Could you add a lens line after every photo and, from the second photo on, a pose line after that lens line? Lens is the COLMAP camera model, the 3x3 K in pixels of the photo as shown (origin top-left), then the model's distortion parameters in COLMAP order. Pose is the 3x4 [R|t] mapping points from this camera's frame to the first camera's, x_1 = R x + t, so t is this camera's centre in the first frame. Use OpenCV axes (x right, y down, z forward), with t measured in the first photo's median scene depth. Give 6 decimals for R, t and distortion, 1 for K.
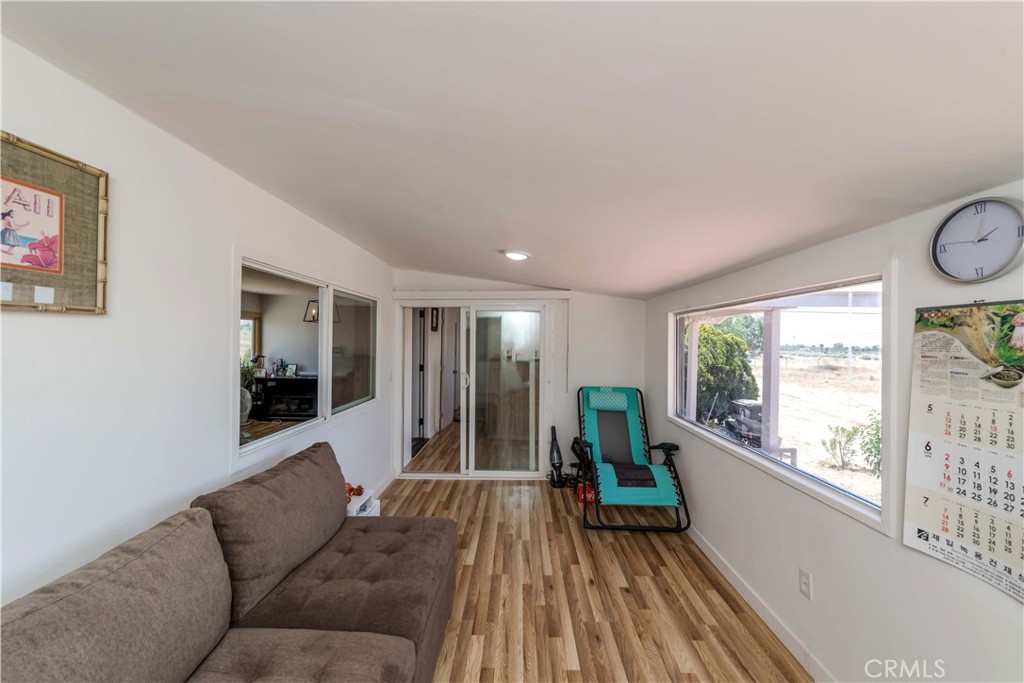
lens RADIAL K [[382.0, 0, 504.8], [0, 382.0, 340.6], [0, 0, 1]] dist [-0.012740, 0.003886]
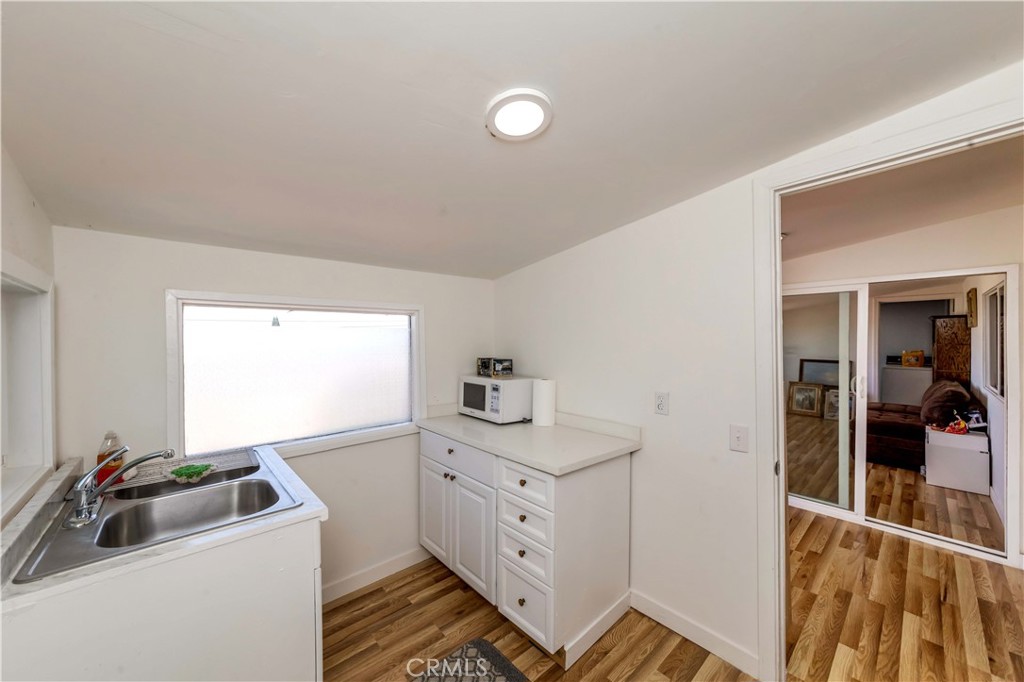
lens RADIAL K [[376.1, 0, 512.0], [0, 376.1, 346.9], [0, 0, 1]] dist [-0.000464, -0.000226]
pose [[-0.698505, -0.006459, 0.715576, -0.211193], [0.010170, 0.999769, 0.018951, 0.020048], [-0.715533, 0.020515, -0.698278, 2.610789]]
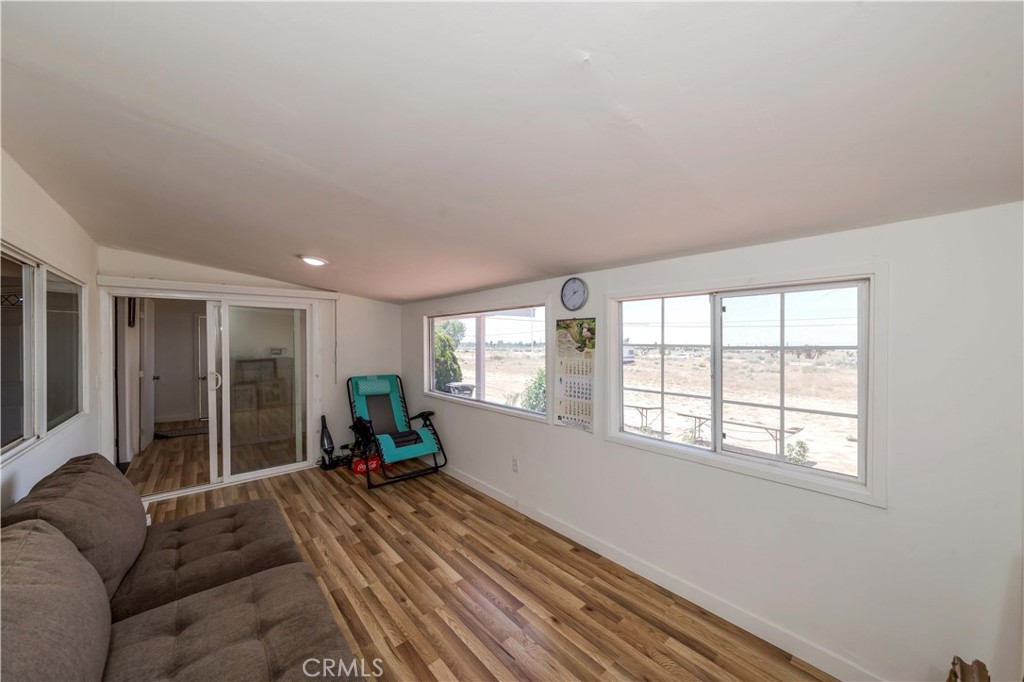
lens RADIAL K [[367.1, 0, 506.8], [0, 367.1, 338.5], [0, 0, 1]] dist [-0.010600, -0.000022]
pose [[0.738211, -0.004805, 0.674553, -0.246329], [0.007000, 0.999975, -0.000537, 0.010209], [-0.674534, 0.005118, 0.738226, -0.168821]]
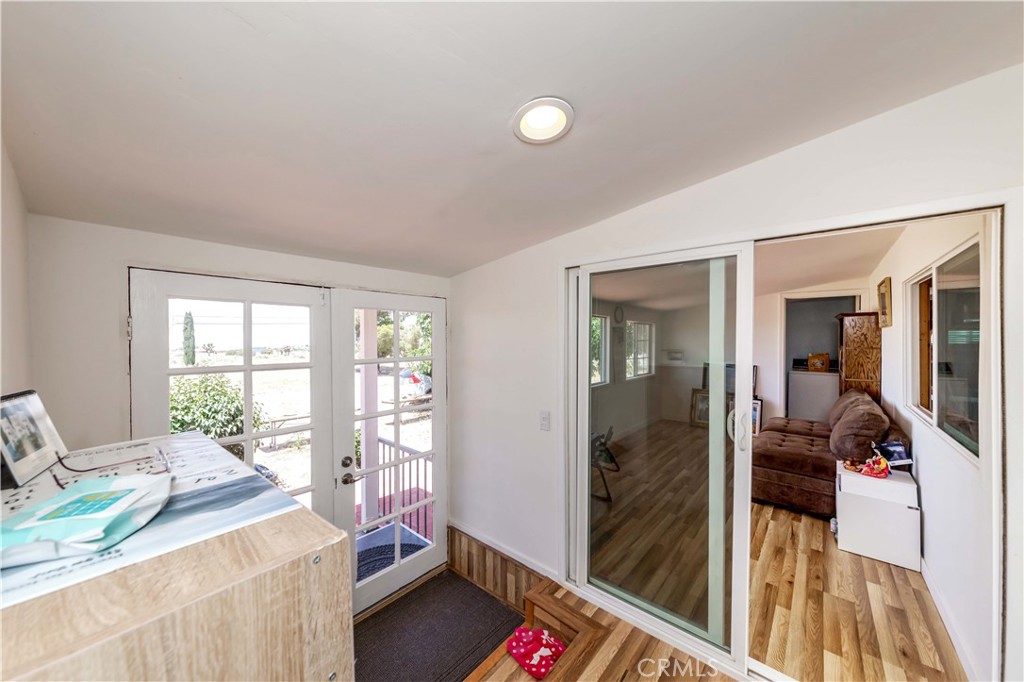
lens RADIAL K [[382.0, 0, 504.8], [0, 382.0, 340.1], [0, 0, 1]] dist [-0.012740, 0.003886]
pose [[-0.785400, -0.003971, 0.618976, -0.216002], [0.001282, 0.999967, 0.008041, 0.018610], [-0.618988, 0.007109, -0.785369, 1.956673]]
